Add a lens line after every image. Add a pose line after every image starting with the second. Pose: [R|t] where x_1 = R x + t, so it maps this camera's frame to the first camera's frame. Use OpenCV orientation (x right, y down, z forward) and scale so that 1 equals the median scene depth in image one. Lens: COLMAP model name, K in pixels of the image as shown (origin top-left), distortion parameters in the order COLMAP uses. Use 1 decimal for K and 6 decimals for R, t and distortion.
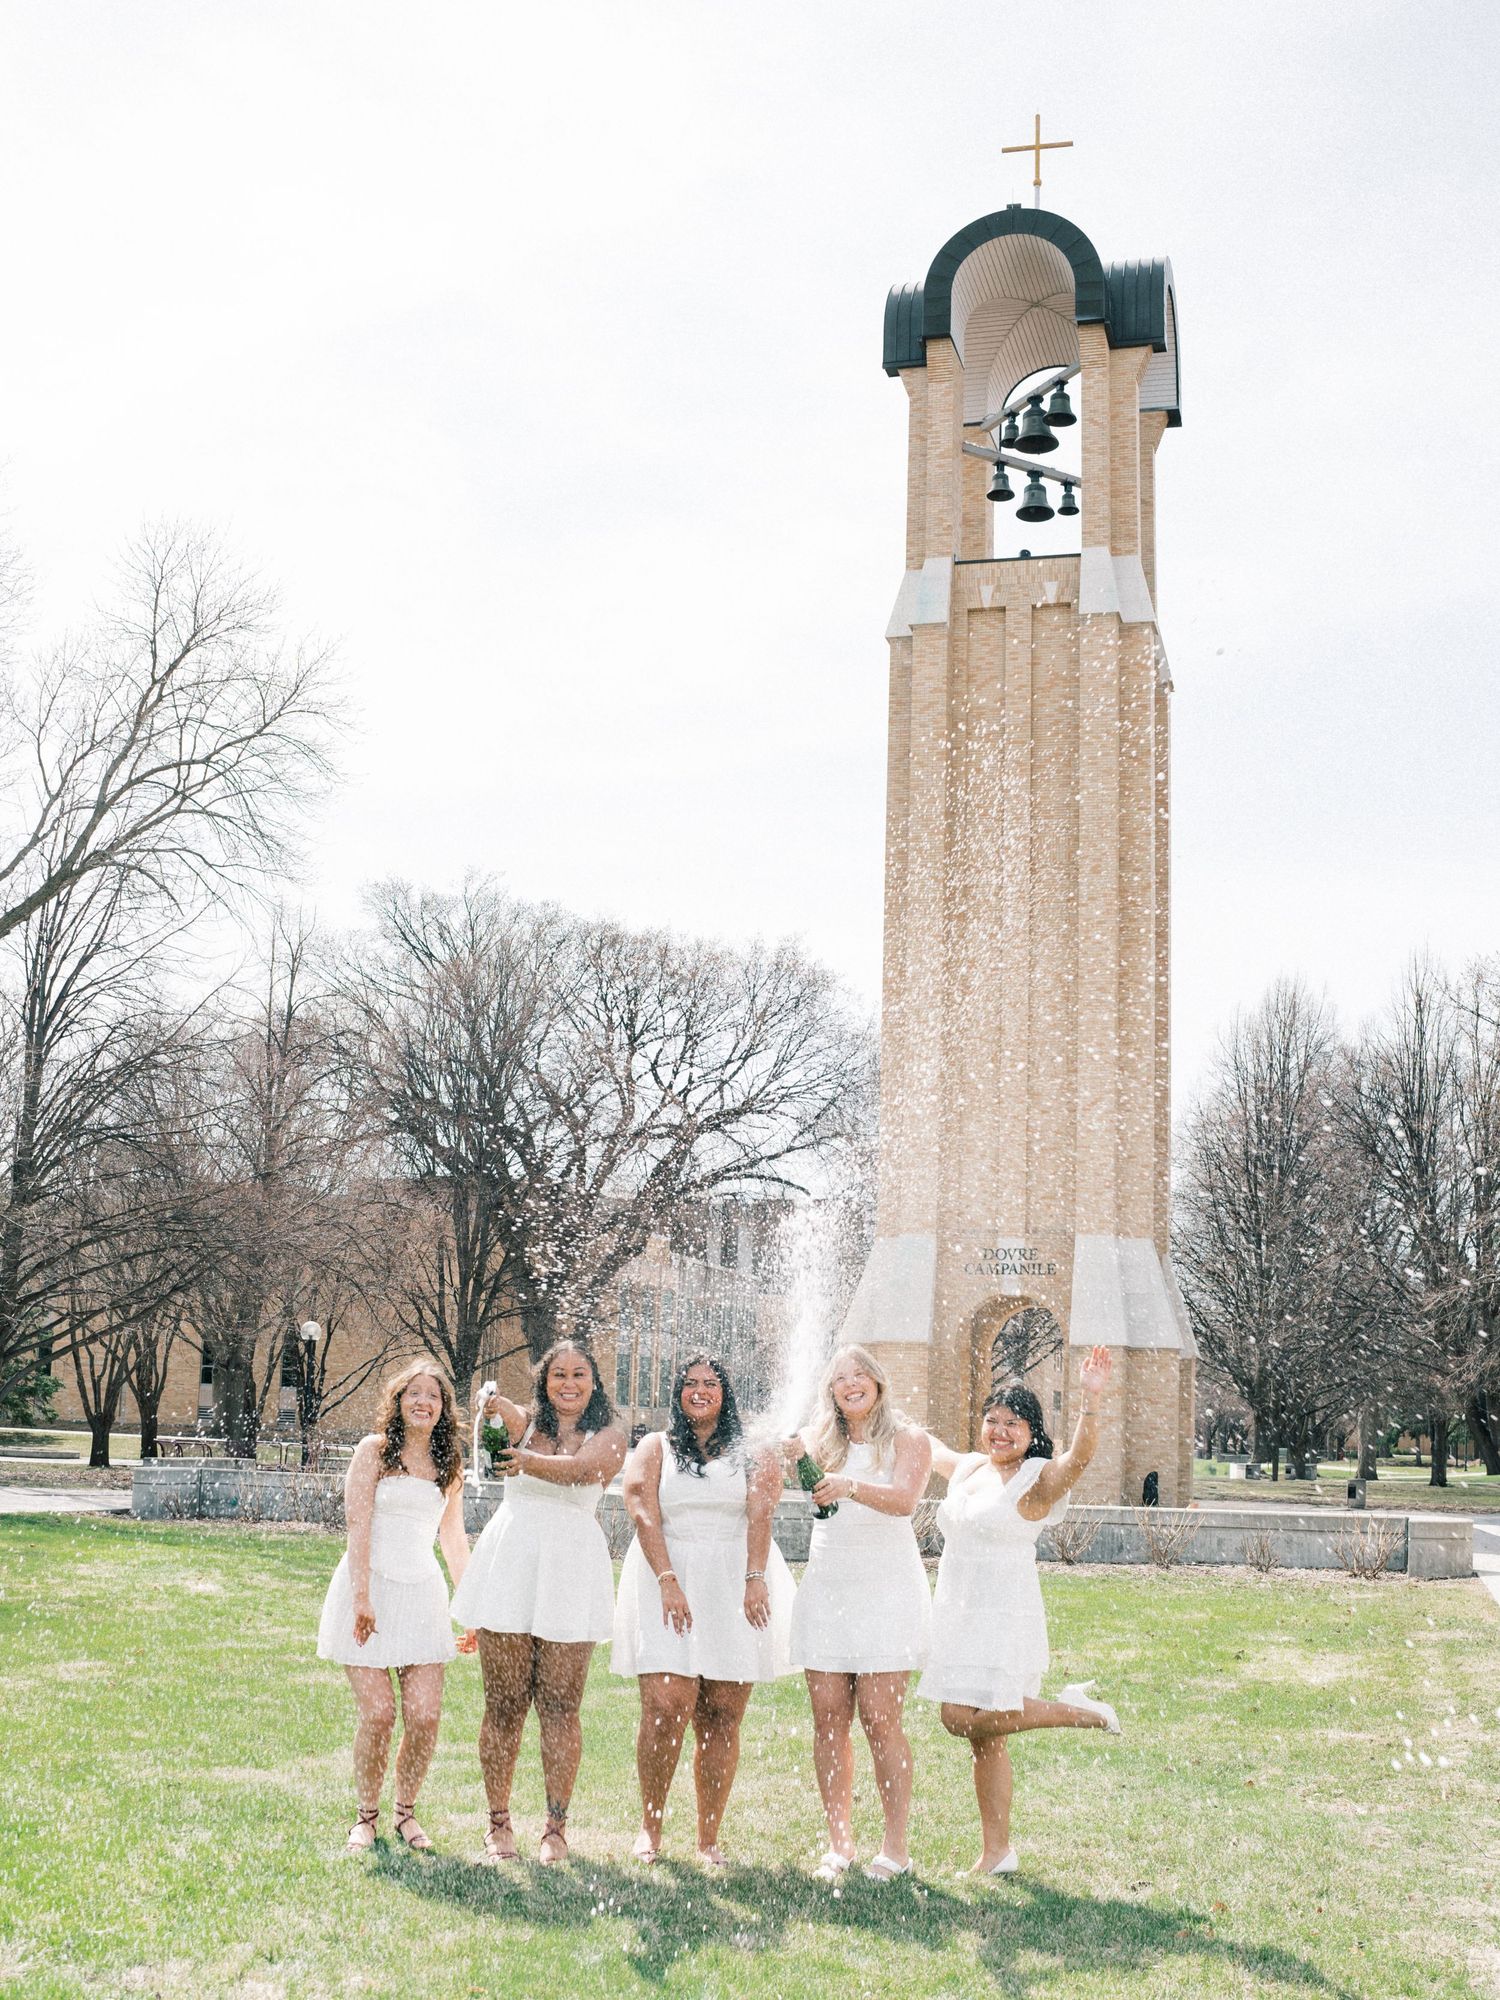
lens RADIAL K [[2596.3, 0, 640.4], [0, 2596.3, 1000.8], [0, 0, 1]] dist [-0.182055, 0.046515]
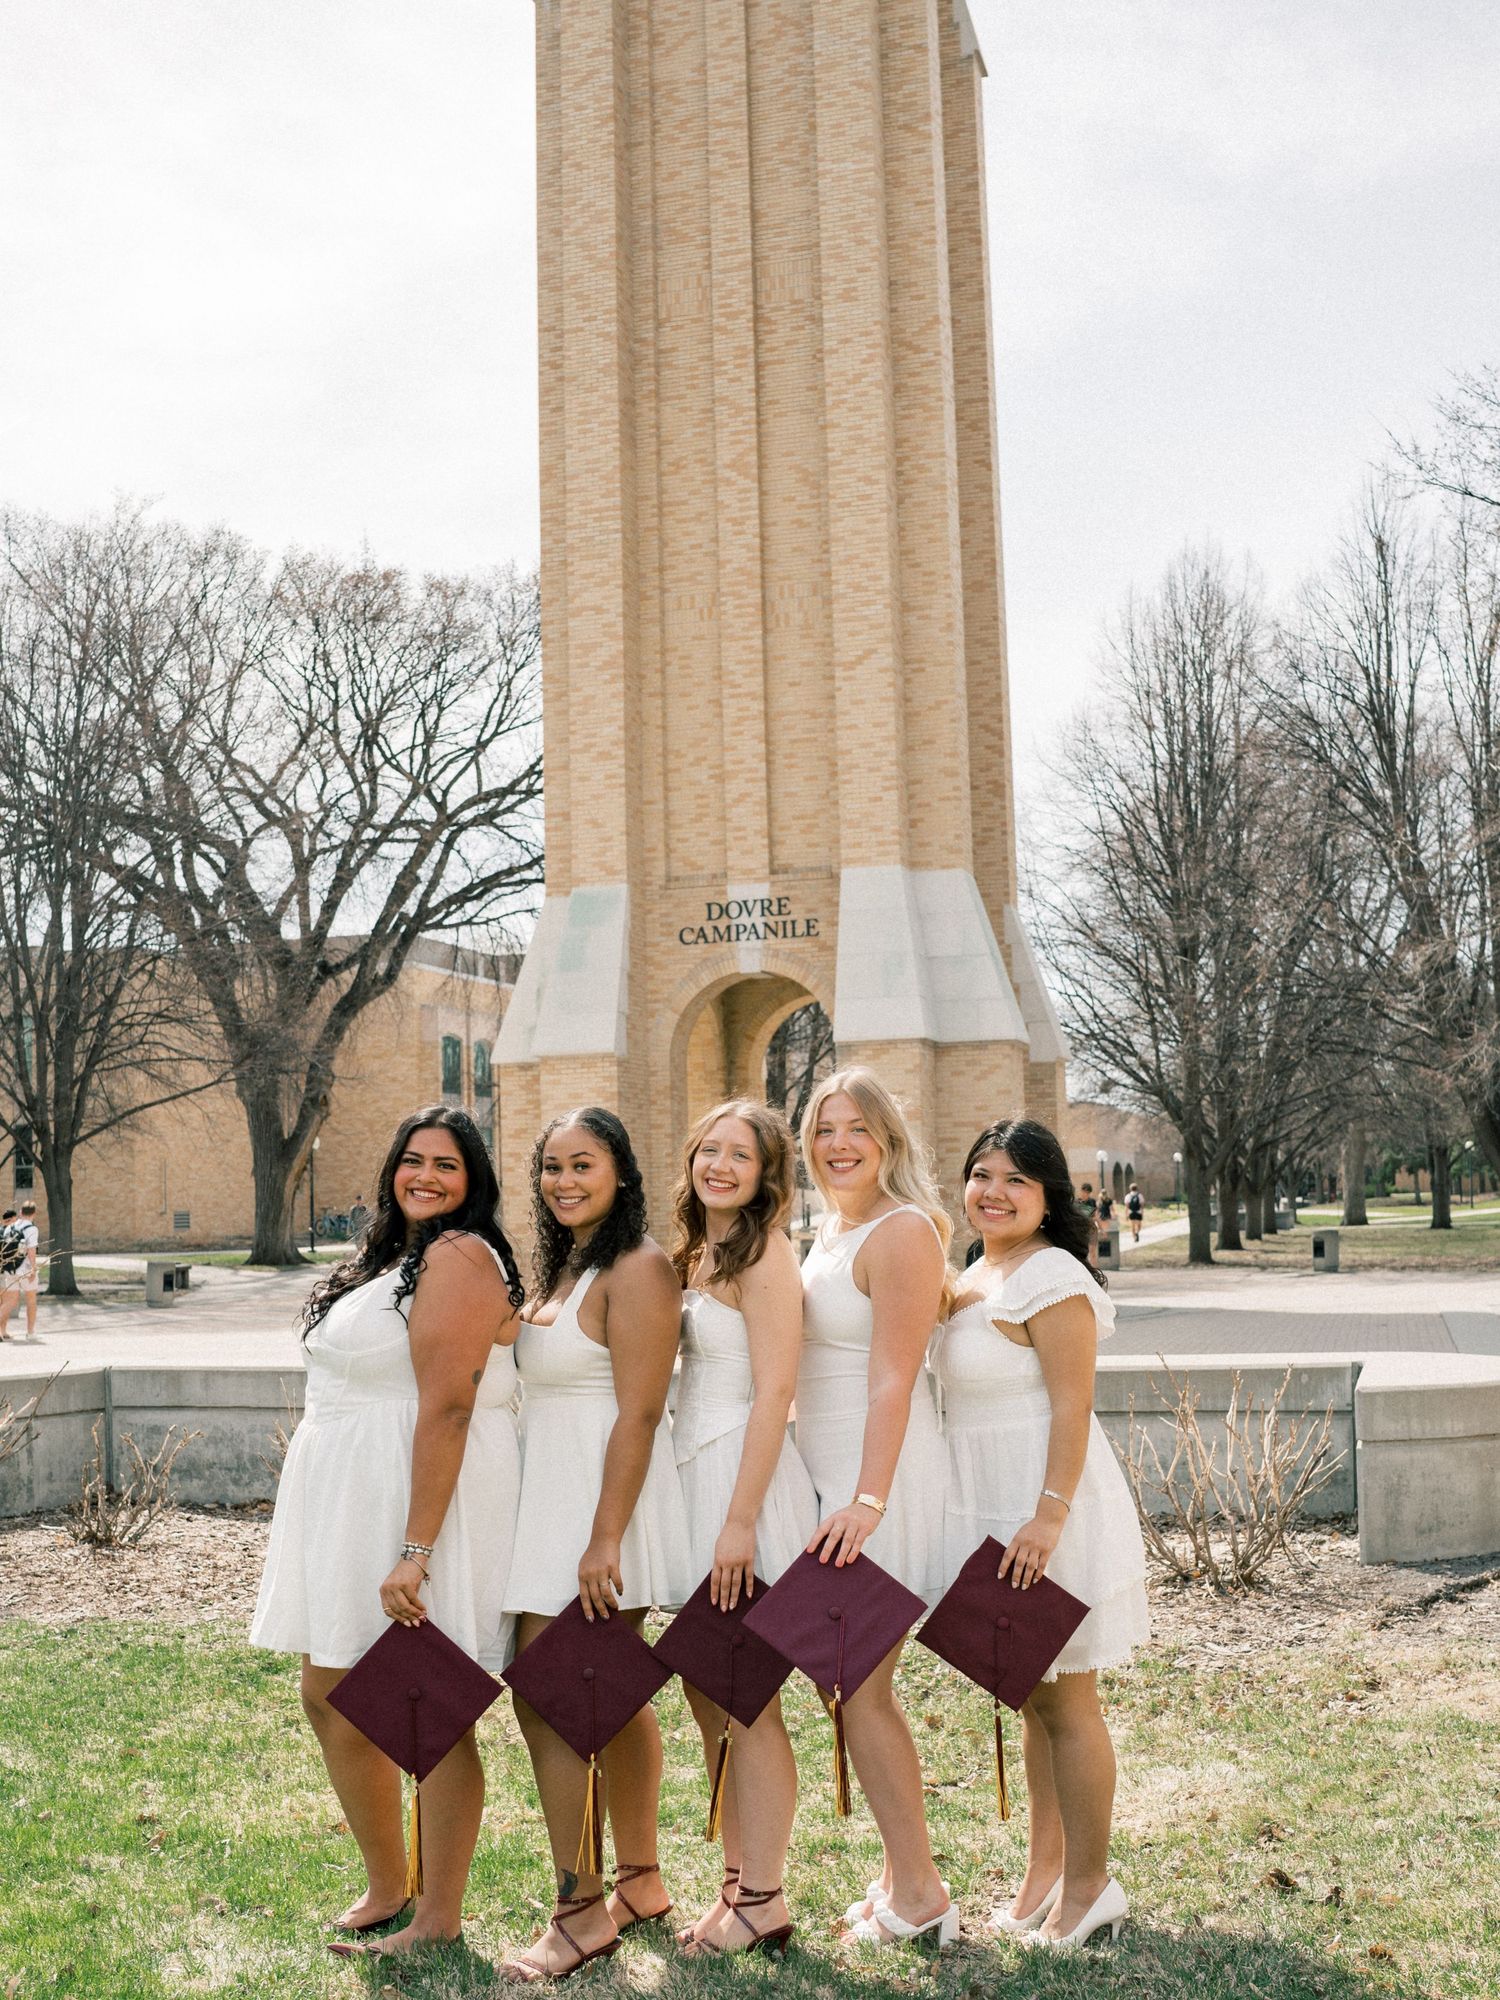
lens RADIAL K [[2727.7, 0, 749.2], [0, 2727.7, 1135.0], [0, 0, 1]] dist [-0.282088, 0.138829]
pose [[0.996490, -0.067233, 0.049878, 0.099249], [0.059828, 0.988701, 0.137446, 0.057206], [-0.058555, -0.133979, 0.989253, 0.314245]]
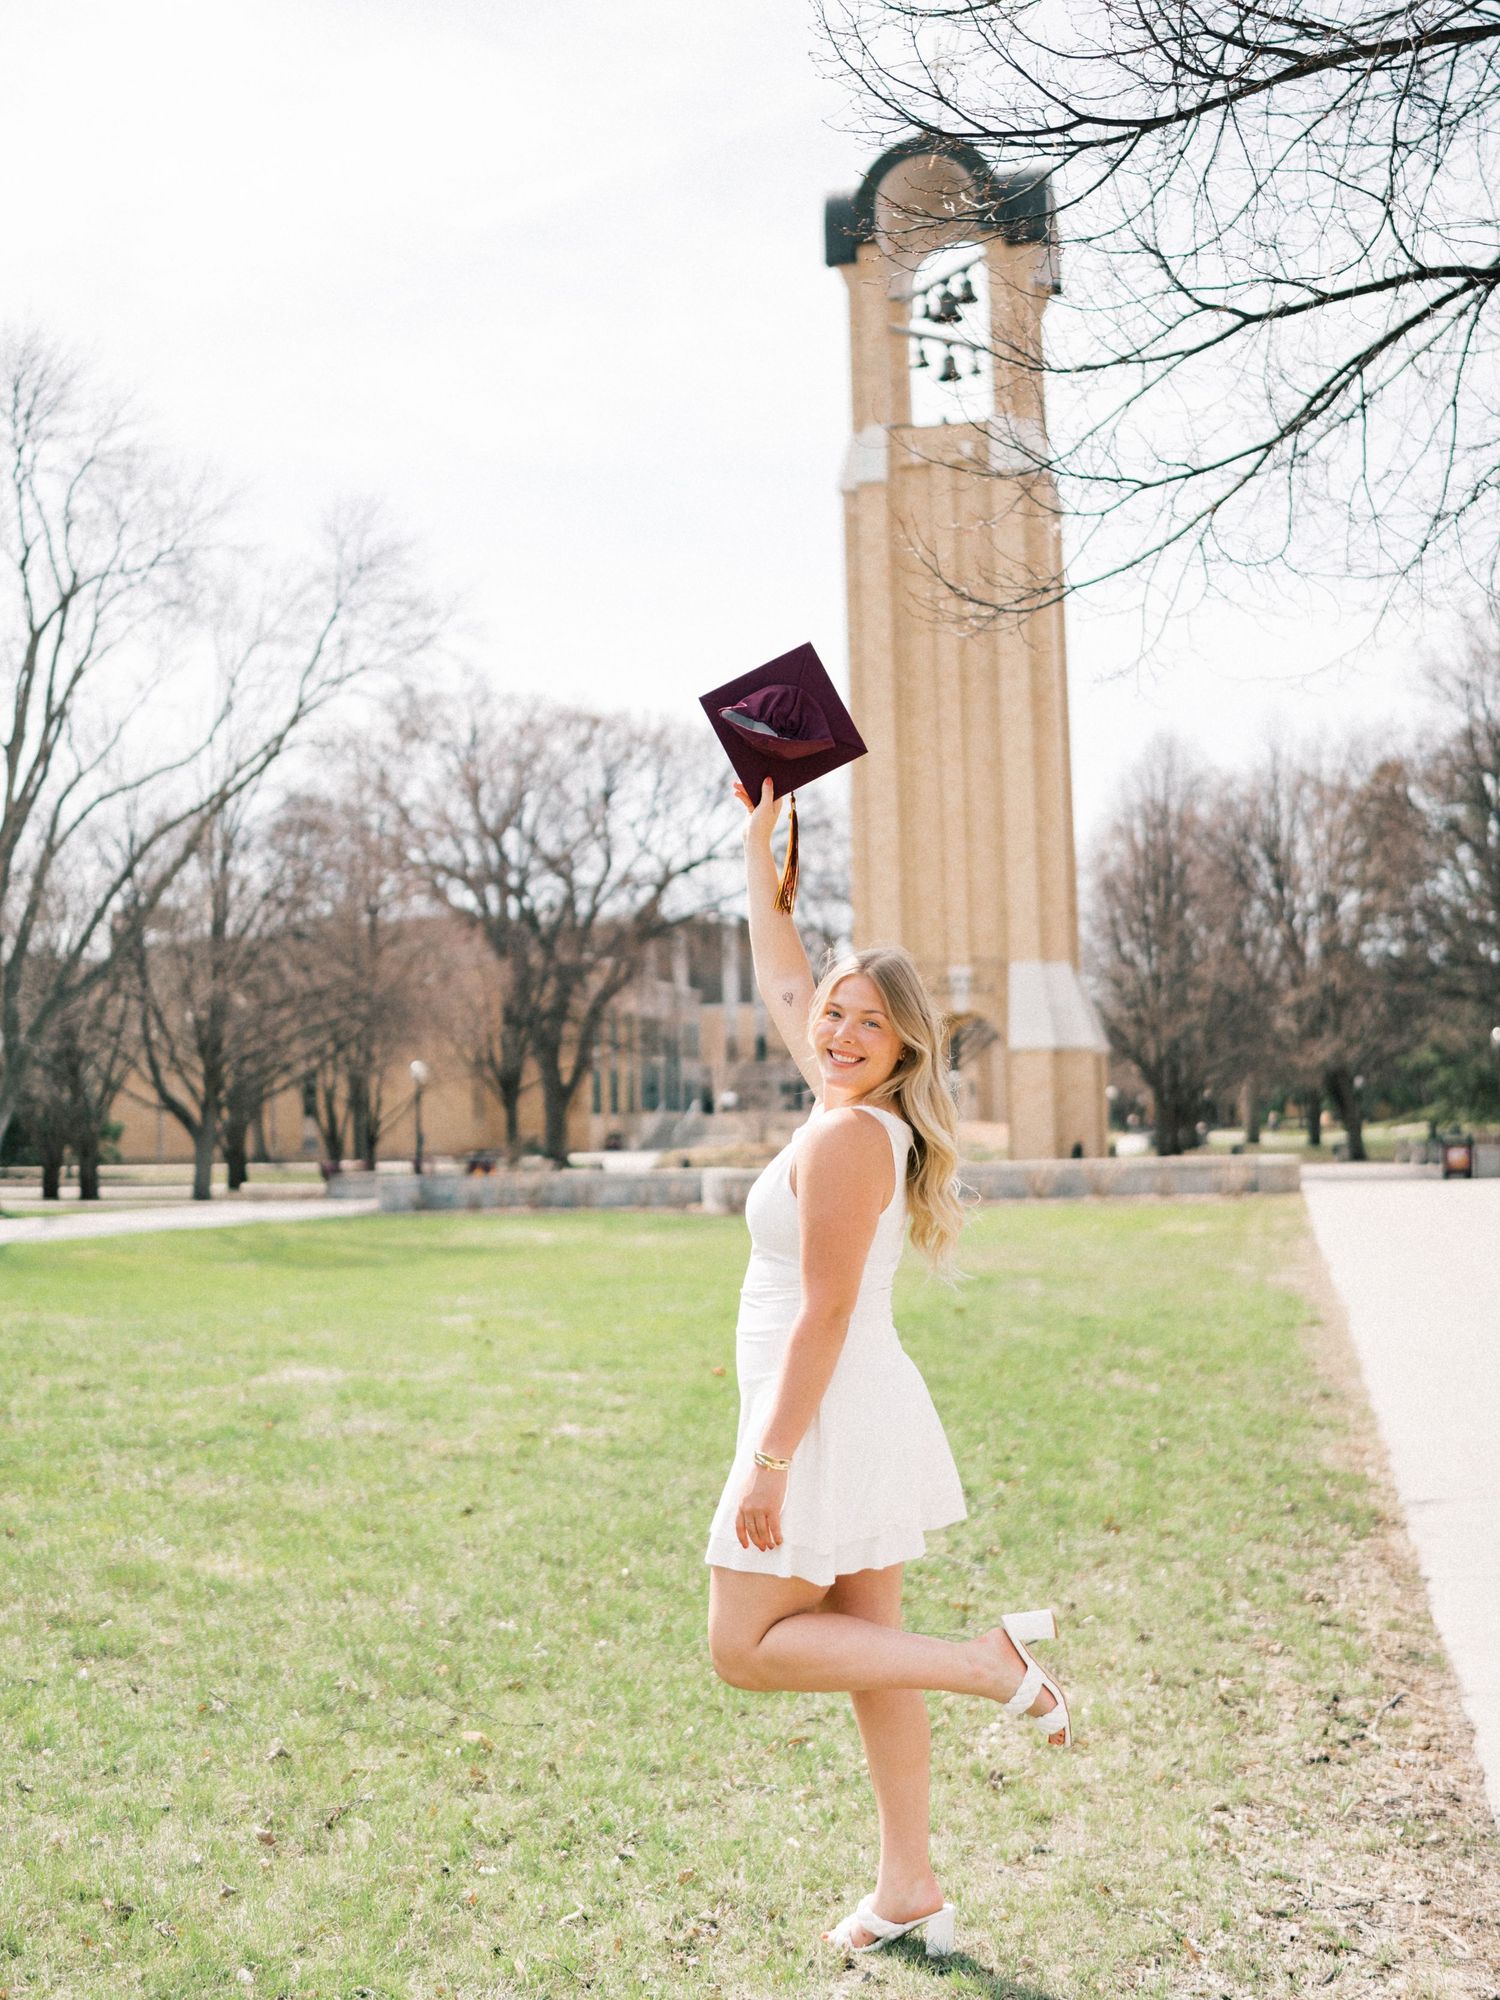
lens RADIAL K [[2727.7, 0, 749.2], [0, 2727.7, 1135.0], [0, 0, 1]] dist [-0.282088, 0.138829]
pose [[0.994039, -0.066647, 0.086280, -0.072950], [0.051511, 0.984597, 0.167079, -0.050577], [-0.096087, -0.161639, 0.982161, -0.288436]]
